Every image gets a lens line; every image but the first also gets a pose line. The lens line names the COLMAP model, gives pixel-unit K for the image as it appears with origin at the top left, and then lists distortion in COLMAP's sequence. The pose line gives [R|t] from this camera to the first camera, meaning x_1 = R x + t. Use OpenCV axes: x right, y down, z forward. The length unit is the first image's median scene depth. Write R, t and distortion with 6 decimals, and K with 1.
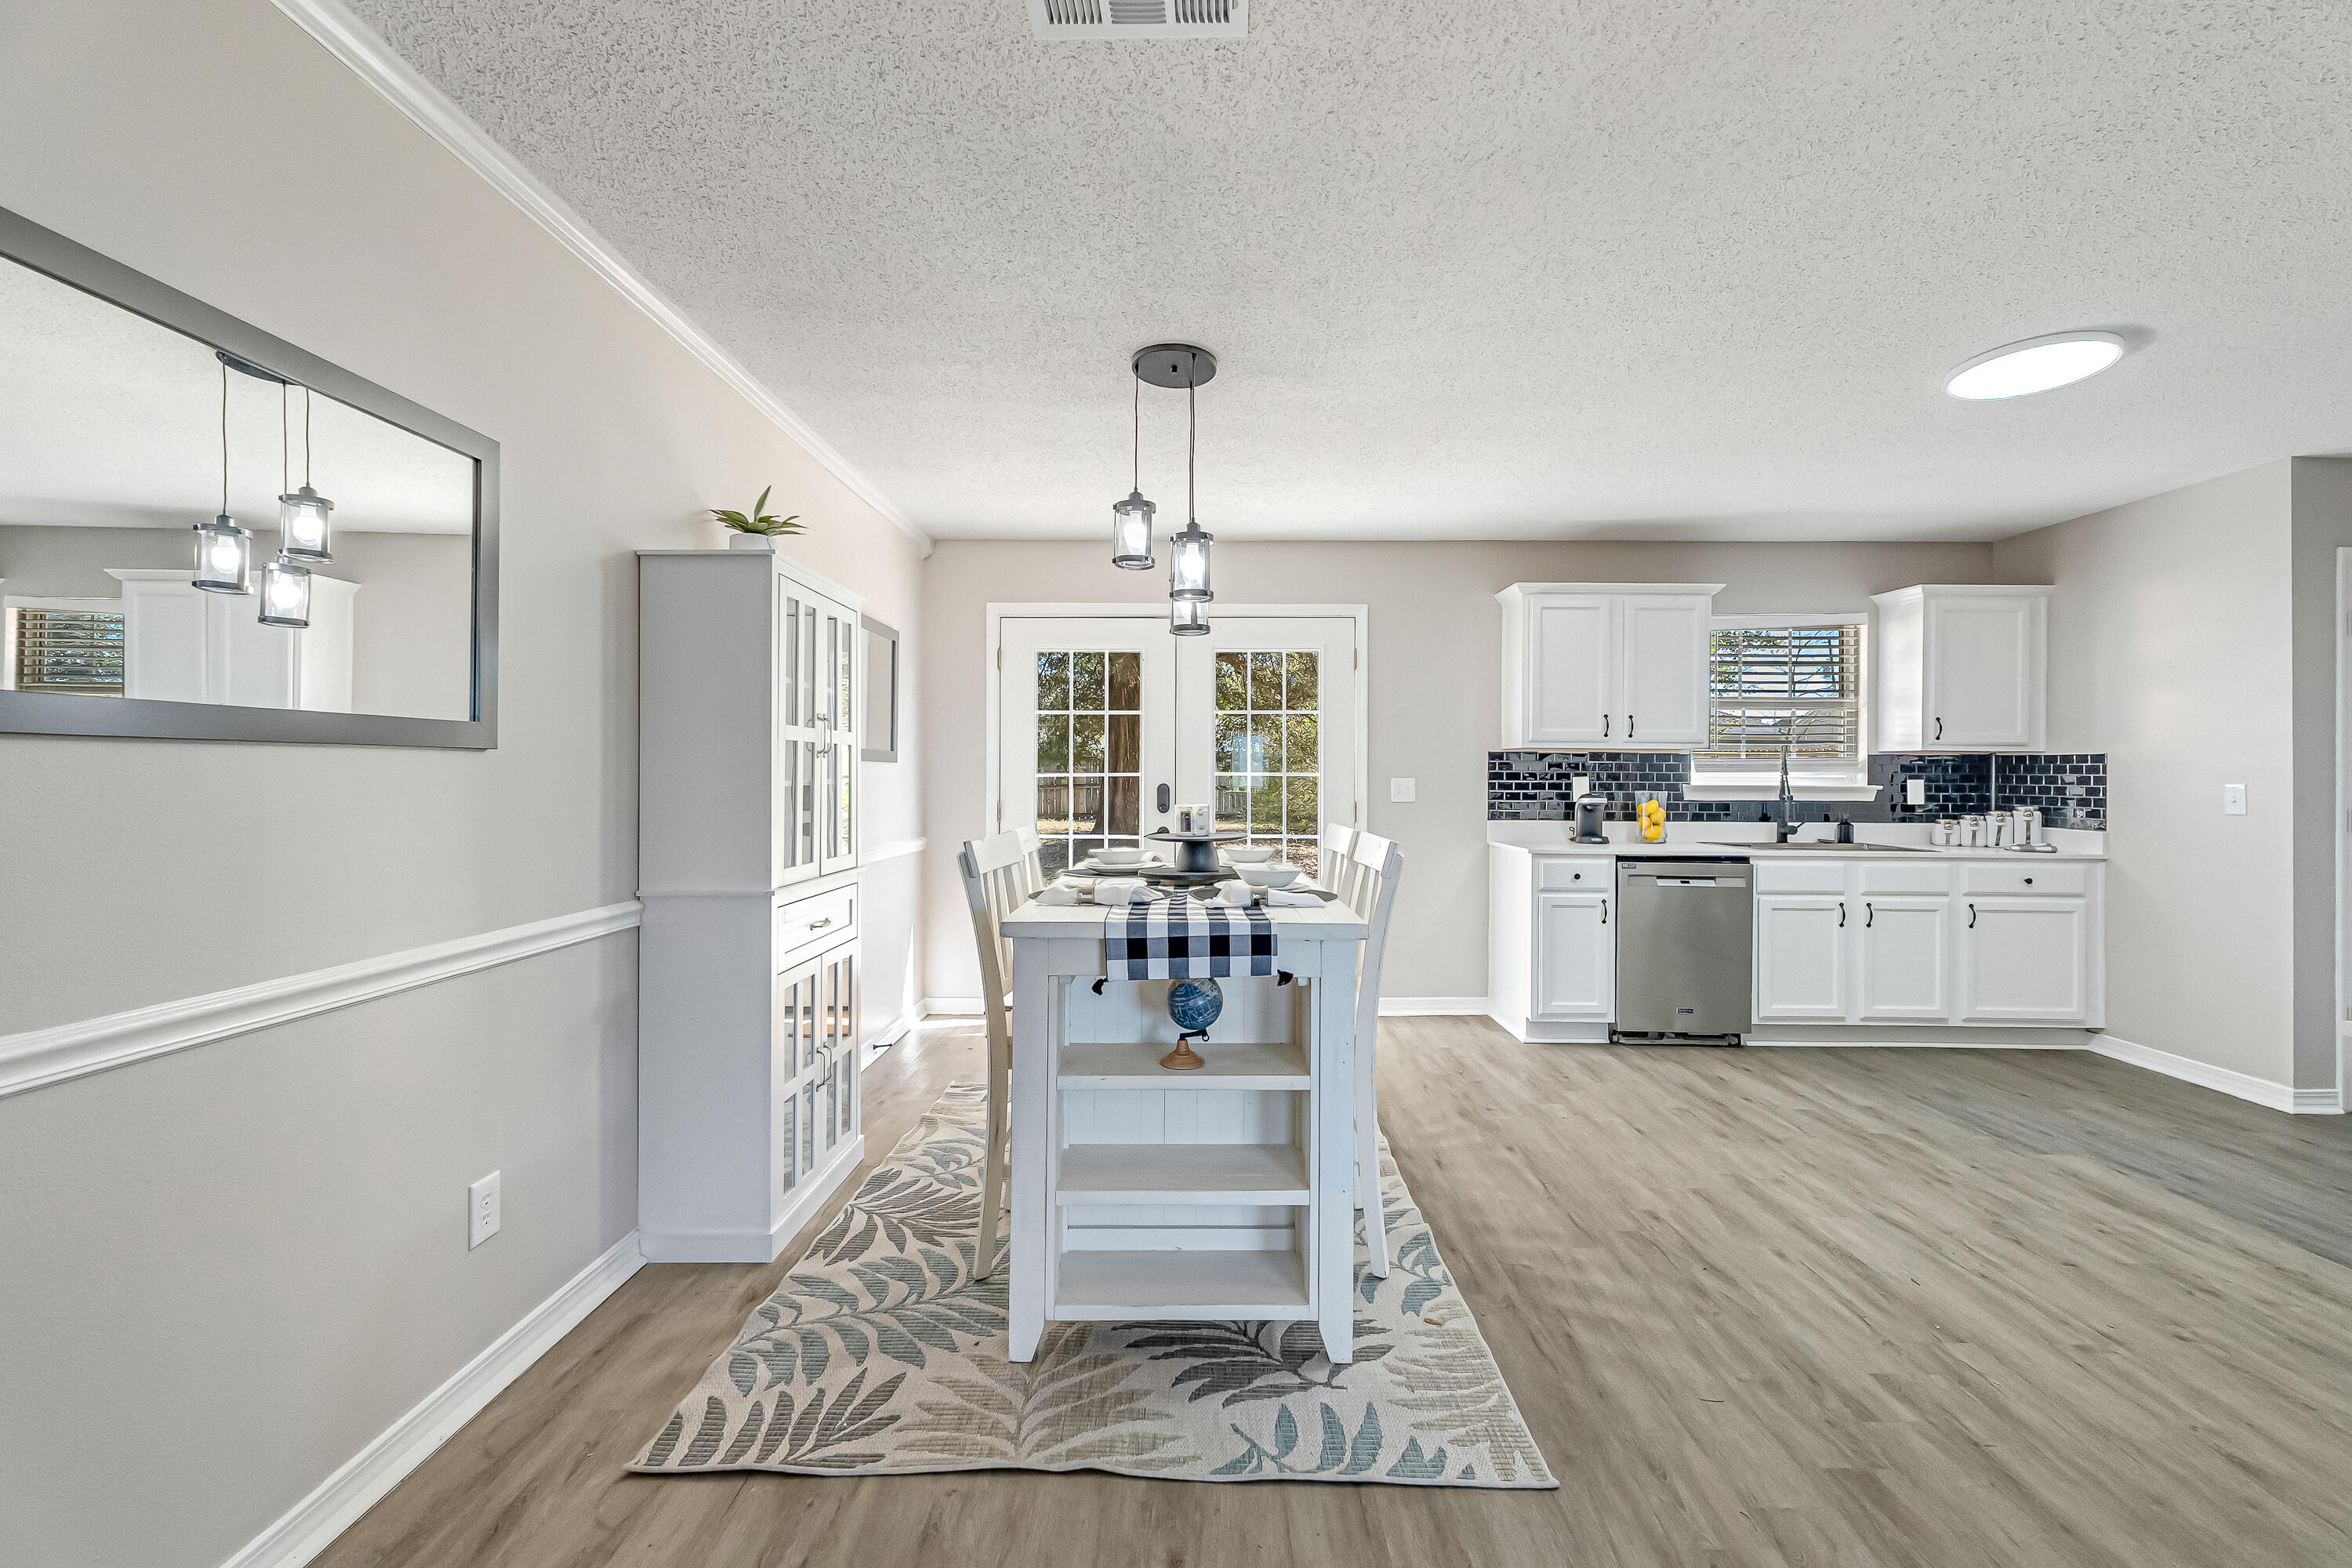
lens RADIAL K [[996.8, 0, 1192.7], [0, 996.8, 768.1], [0, 0, 1]] dist [0.009741, -0.001100]
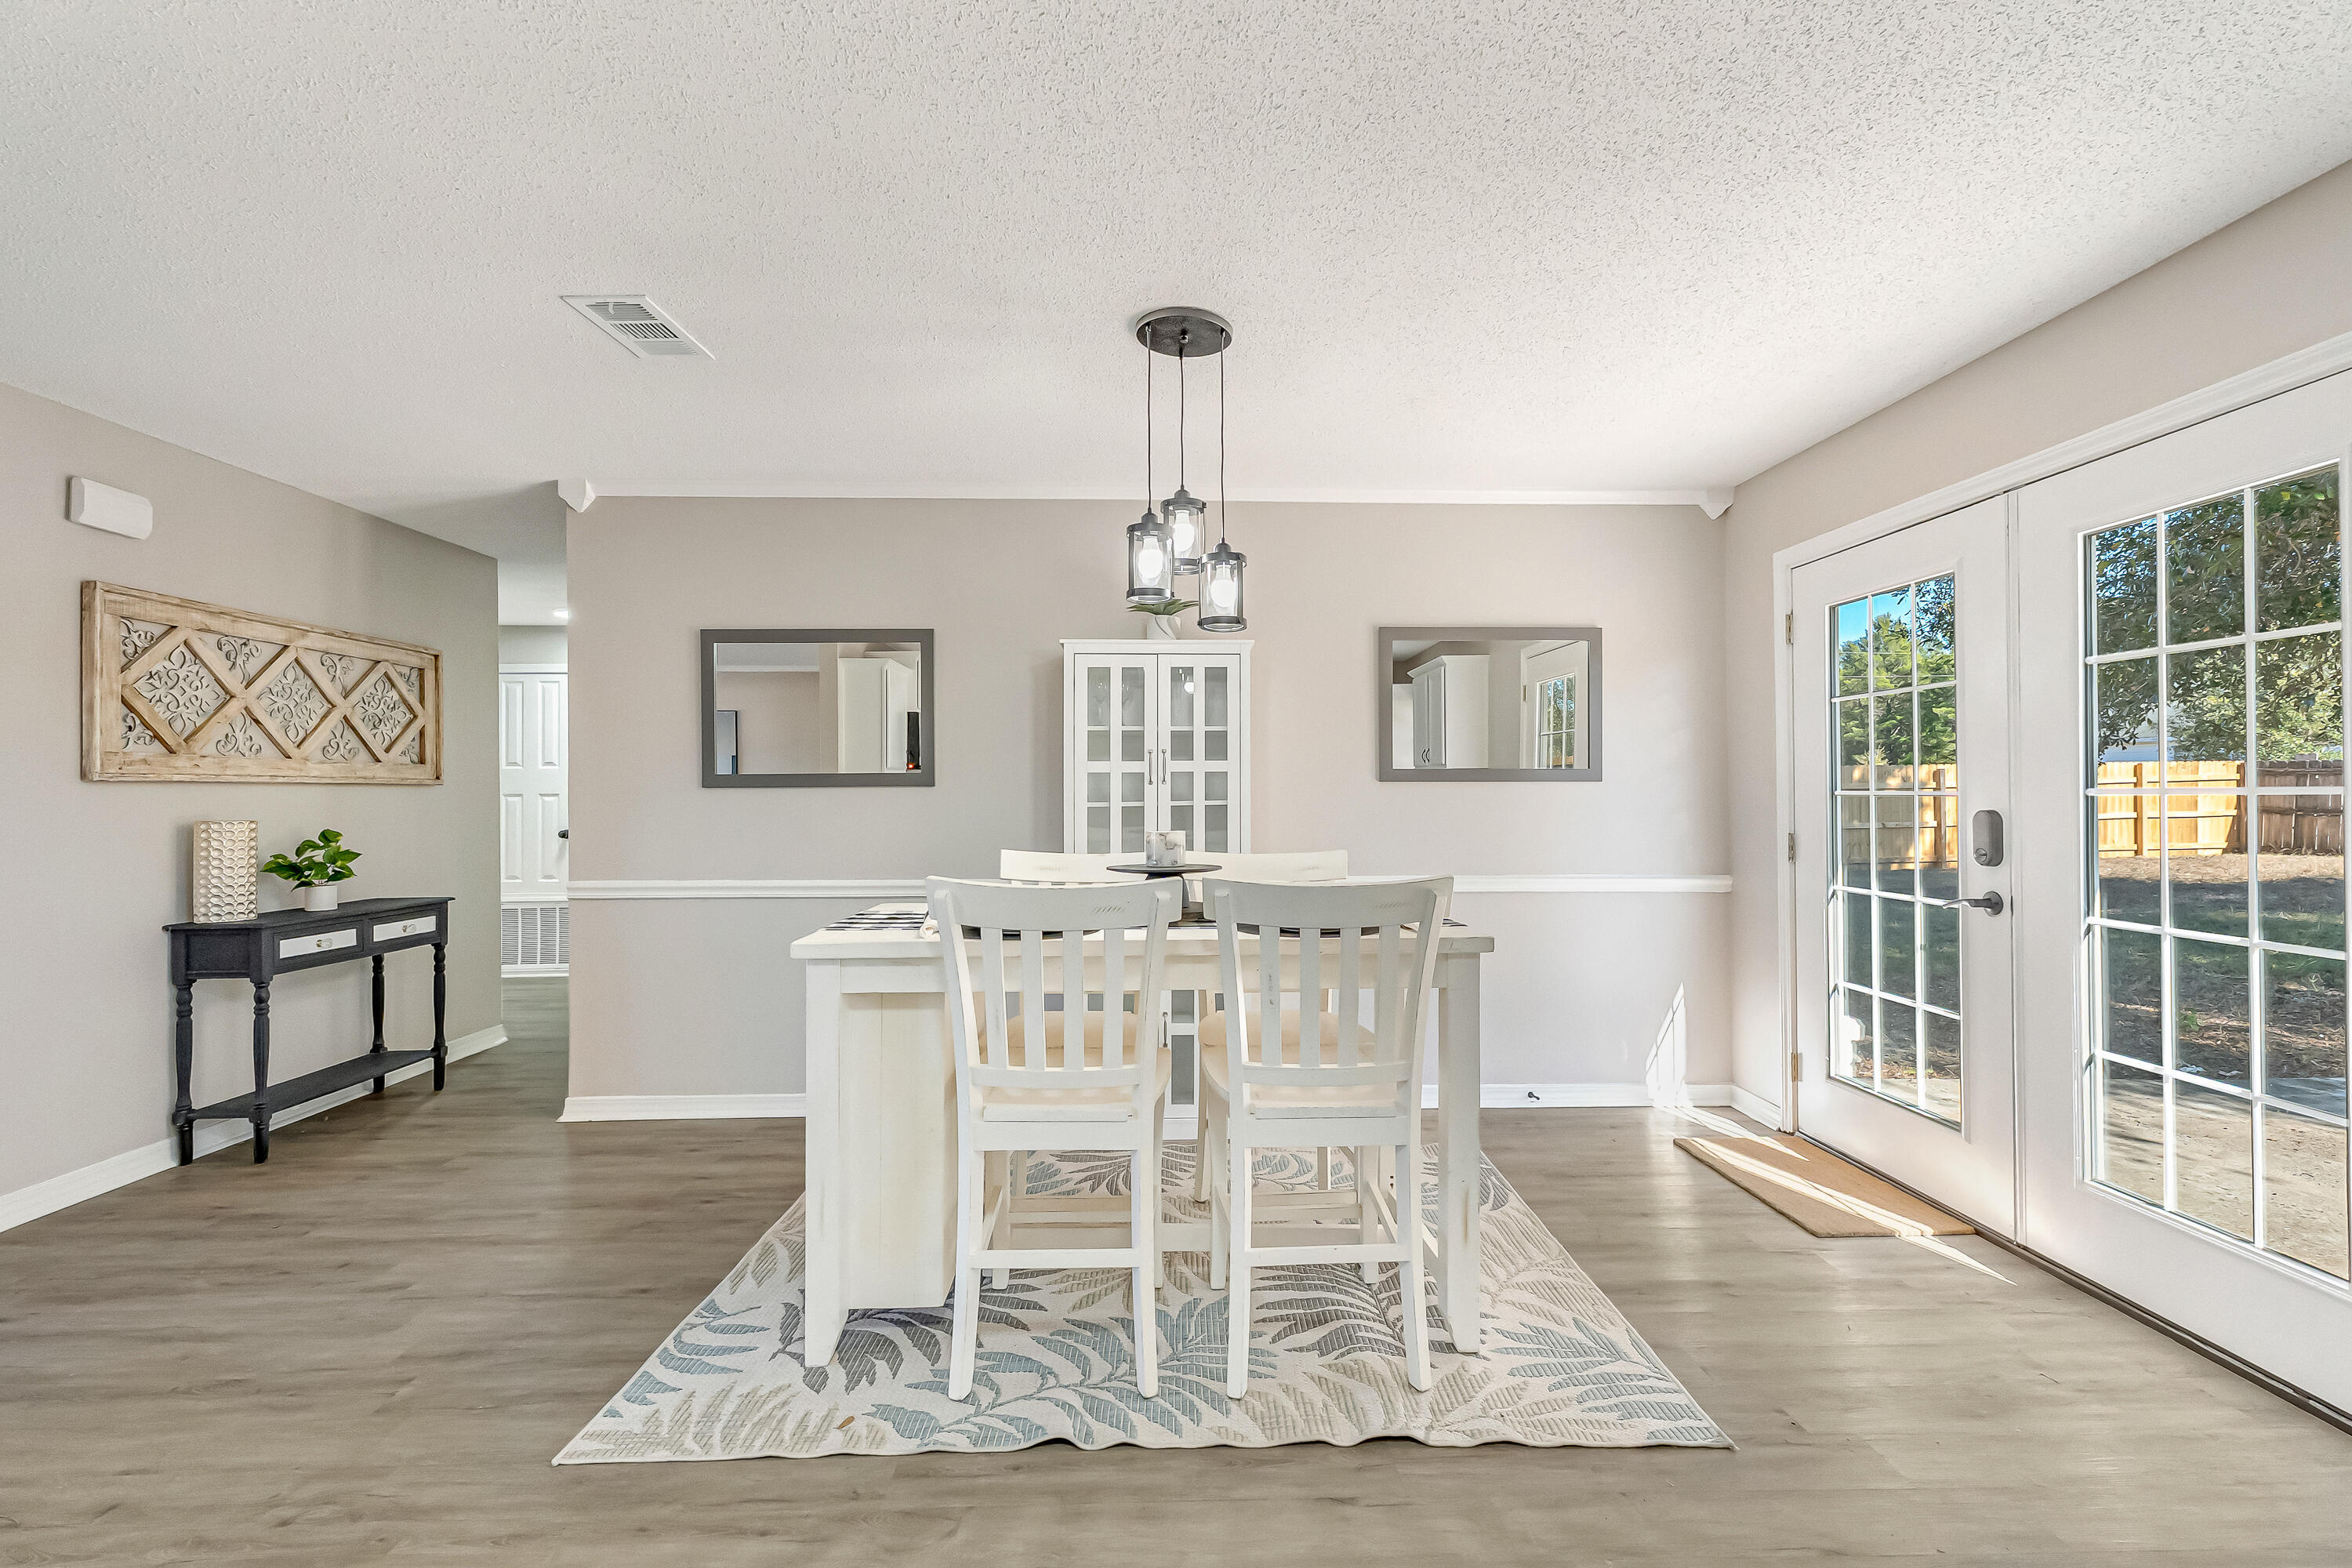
lens RADIAL K [[996.8, 0, 1181.9], [0, 996.8, 792.3], [0, 0, 1]] dist [0.009741, -0.001100]
pose [[0.026543, -0.007785, -0.999617, 0.581165], [0.012032, 0.999900, -0.007468, 0.006324], [0.999575, -0.011829, 0.026634, 0.657451]]
